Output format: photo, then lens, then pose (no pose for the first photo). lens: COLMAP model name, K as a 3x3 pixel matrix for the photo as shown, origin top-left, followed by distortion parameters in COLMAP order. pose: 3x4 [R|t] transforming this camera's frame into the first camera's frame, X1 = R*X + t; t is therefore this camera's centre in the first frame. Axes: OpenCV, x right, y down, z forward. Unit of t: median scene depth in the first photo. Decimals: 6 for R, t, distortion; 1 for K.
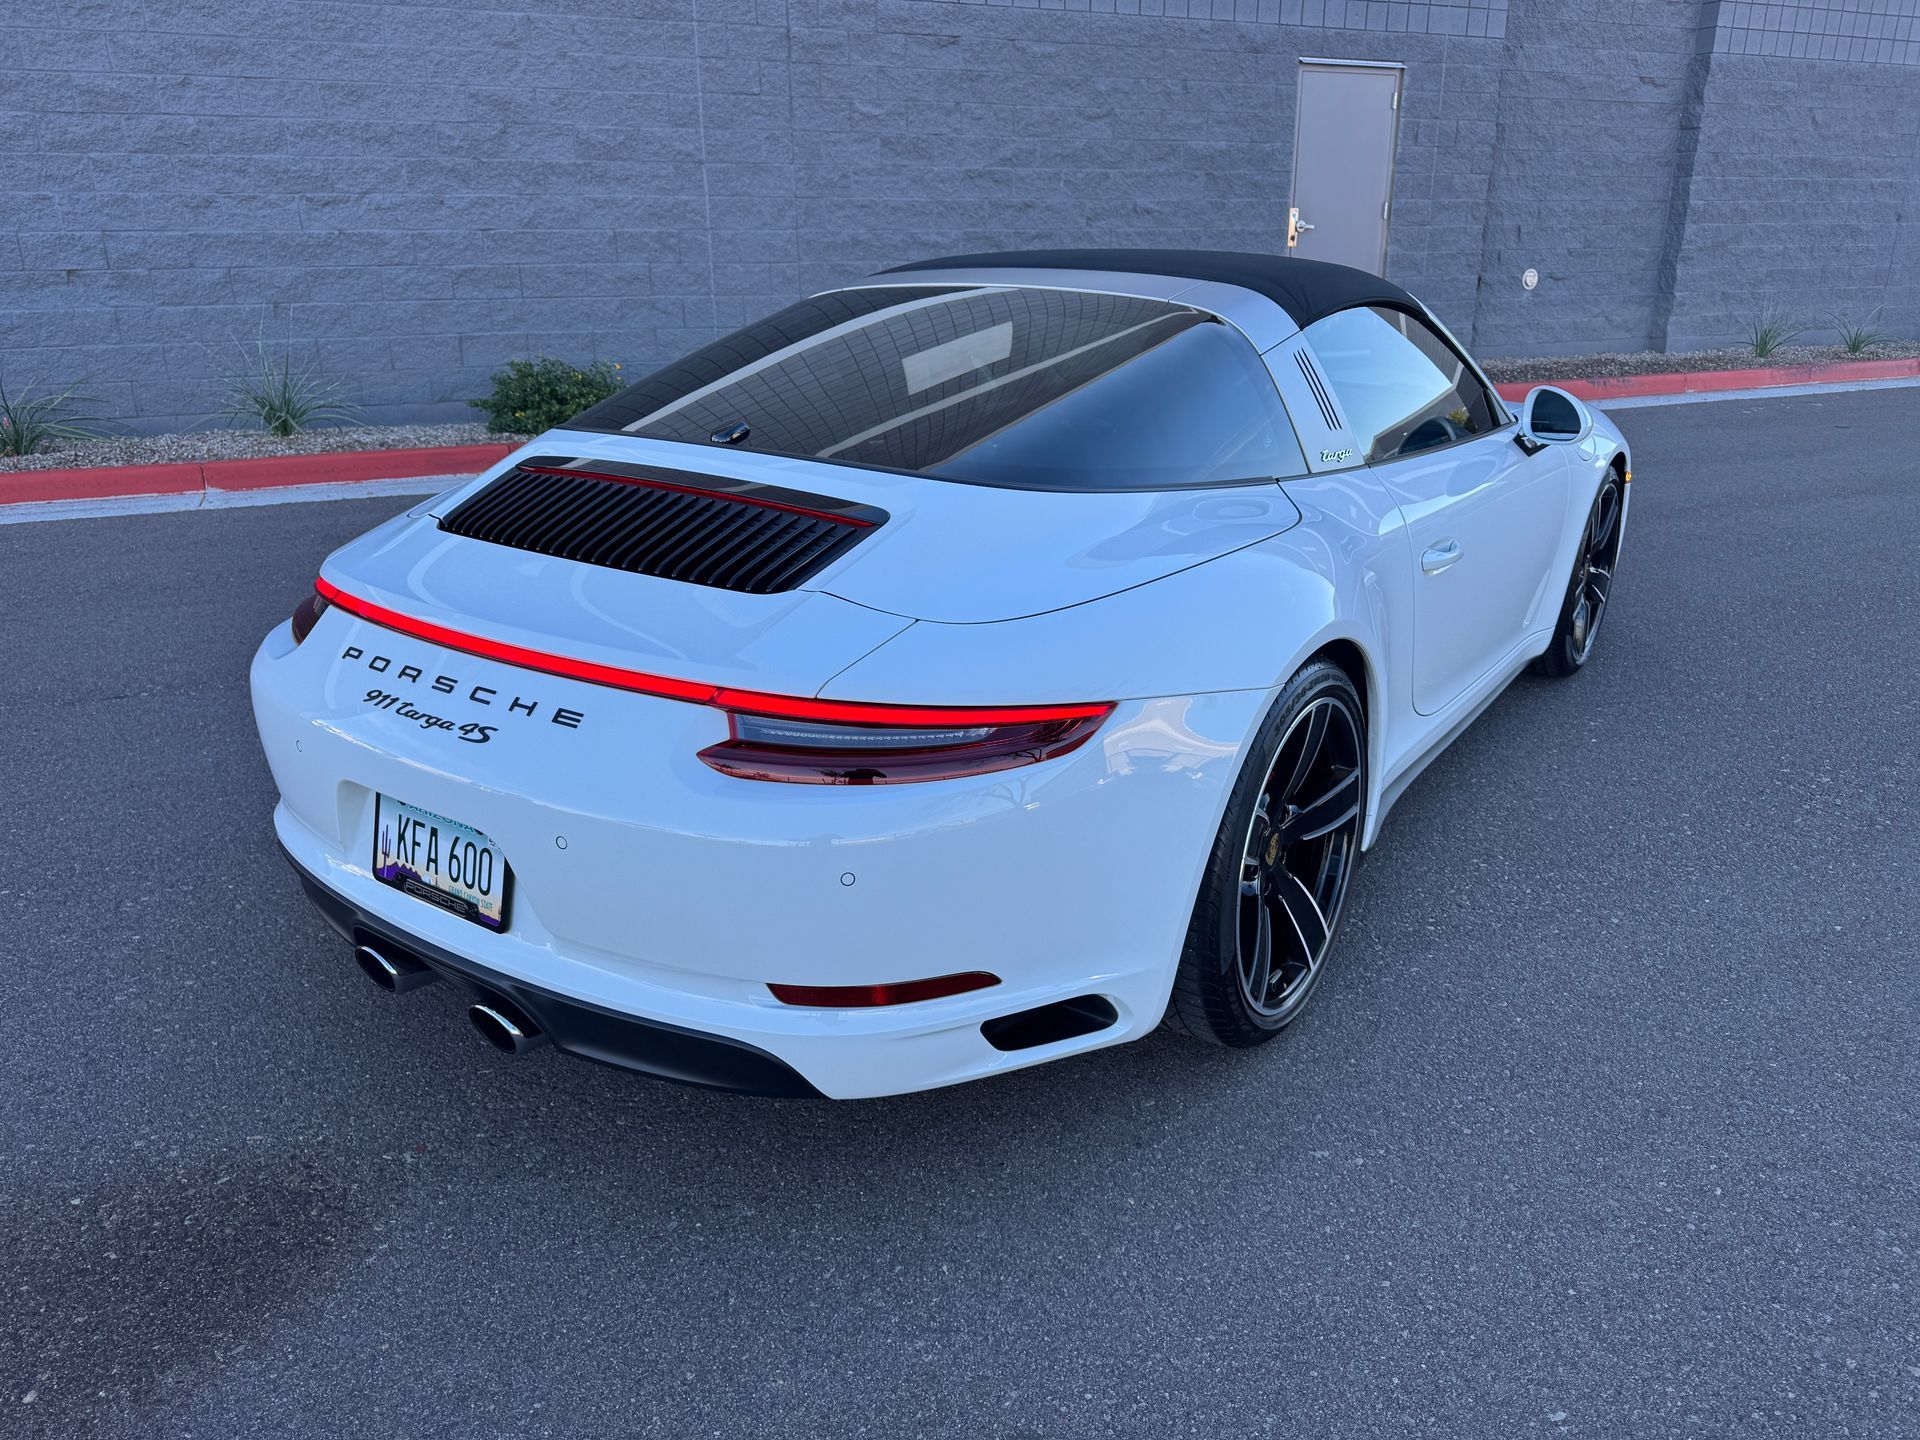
lens RADIAL K [[1355.0, 0, 965.7], [0, 1355.0, 729.3], [0, 0, 1]] dist [-0.001145, -0.005157]
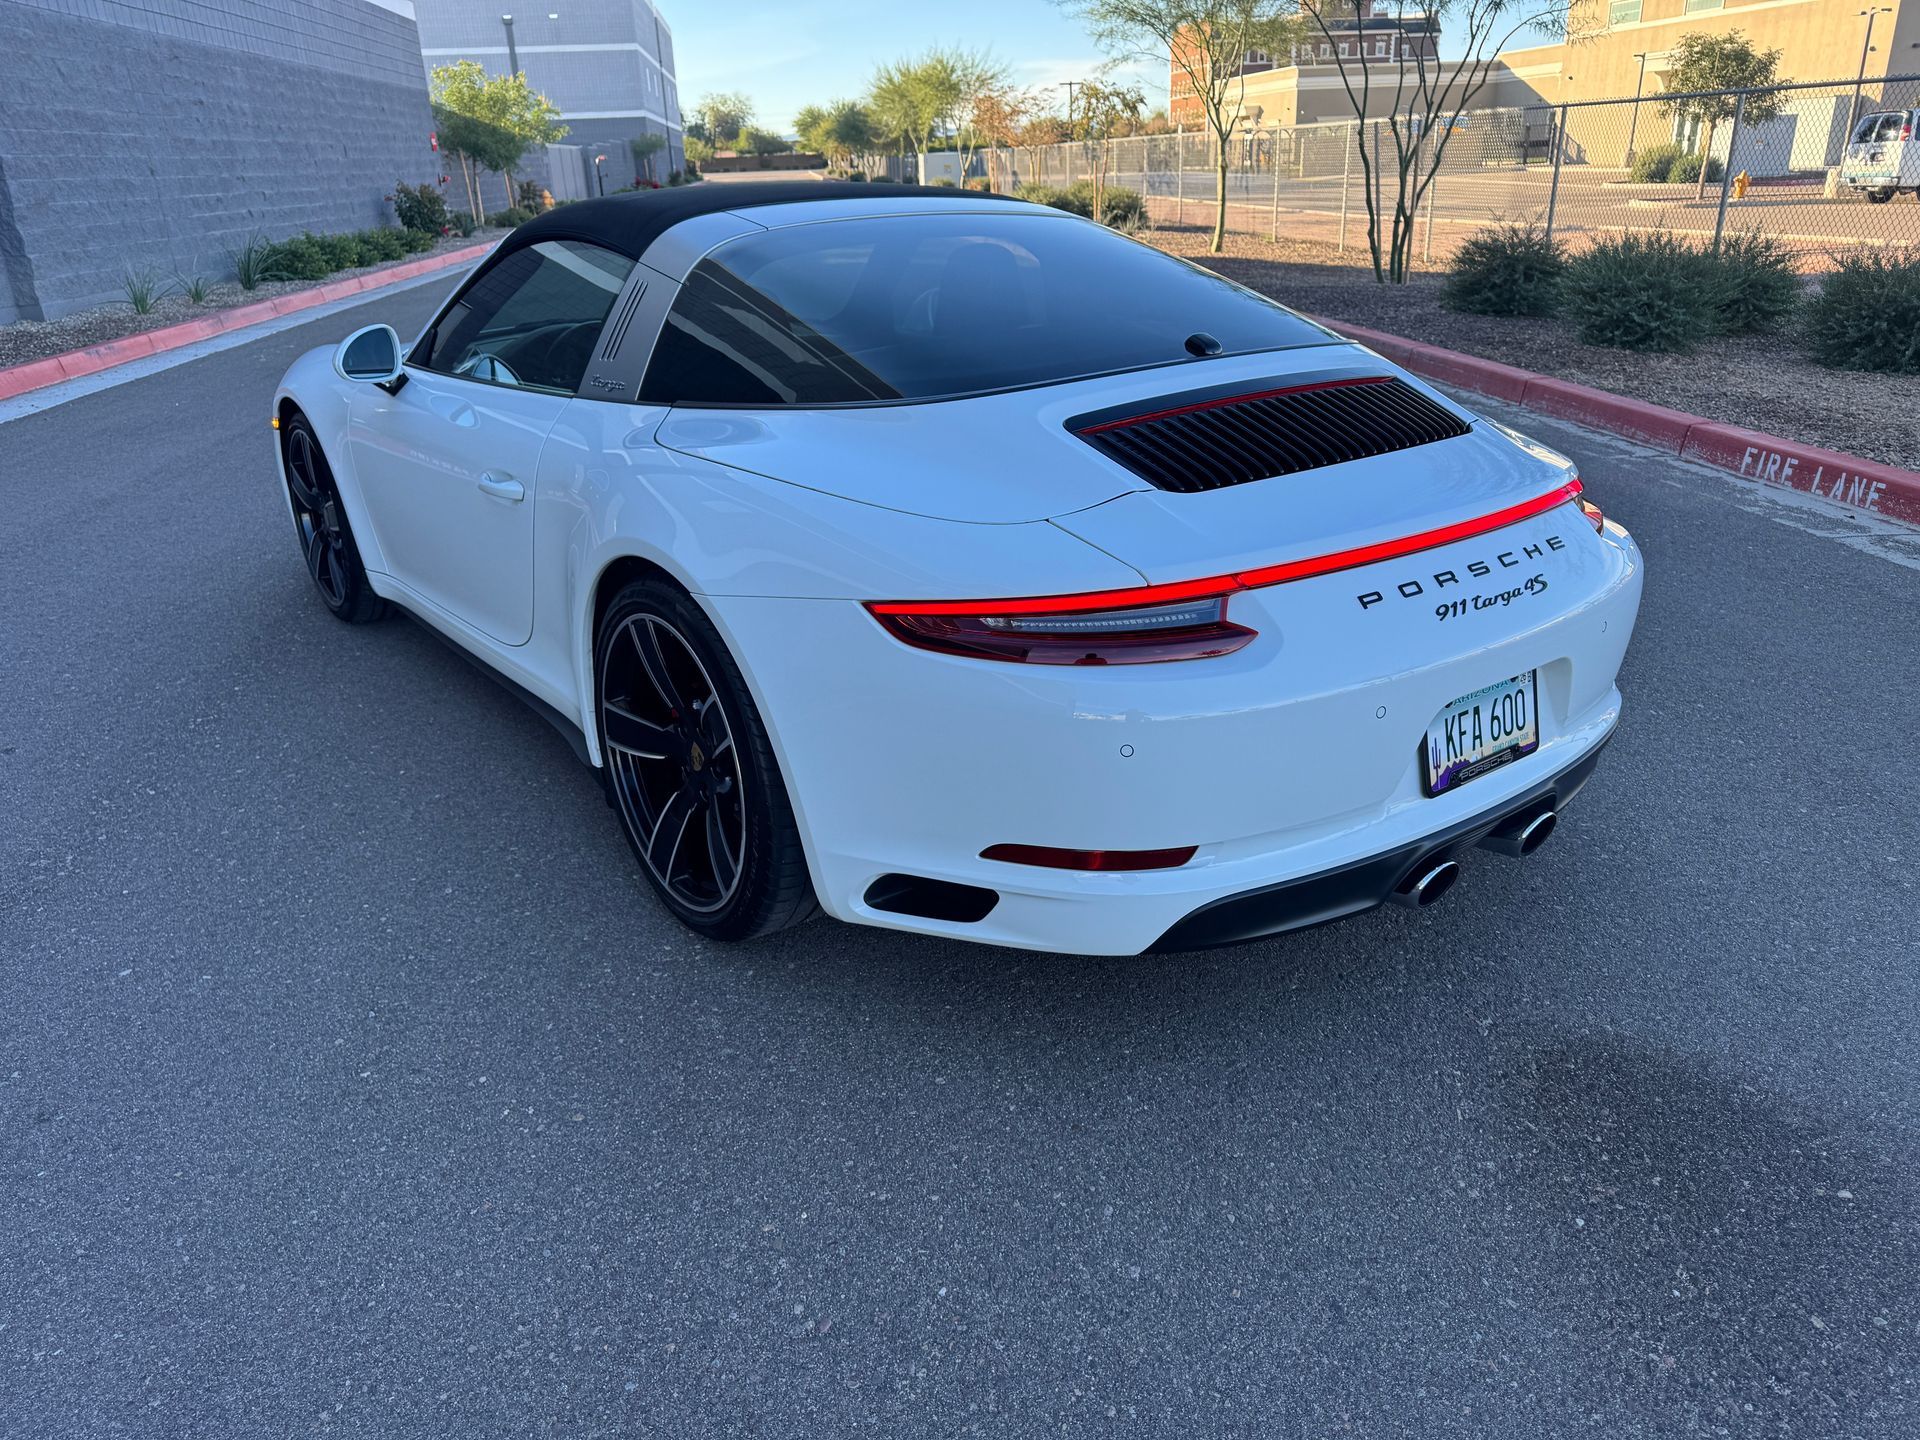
lens RADIAL K [[1355.0, 0, 965.7], [0, 1355.0, 729.3], [0, 0, 1]] dist [-0.001145, -0.005157]
pose [[0.294368, -0.368364, 0.881848, -1.485956], [0.345844, 0.901254, 0.261024, -0.337785], [-0.890920, 0.228145, 0.392697, 0.948931]]
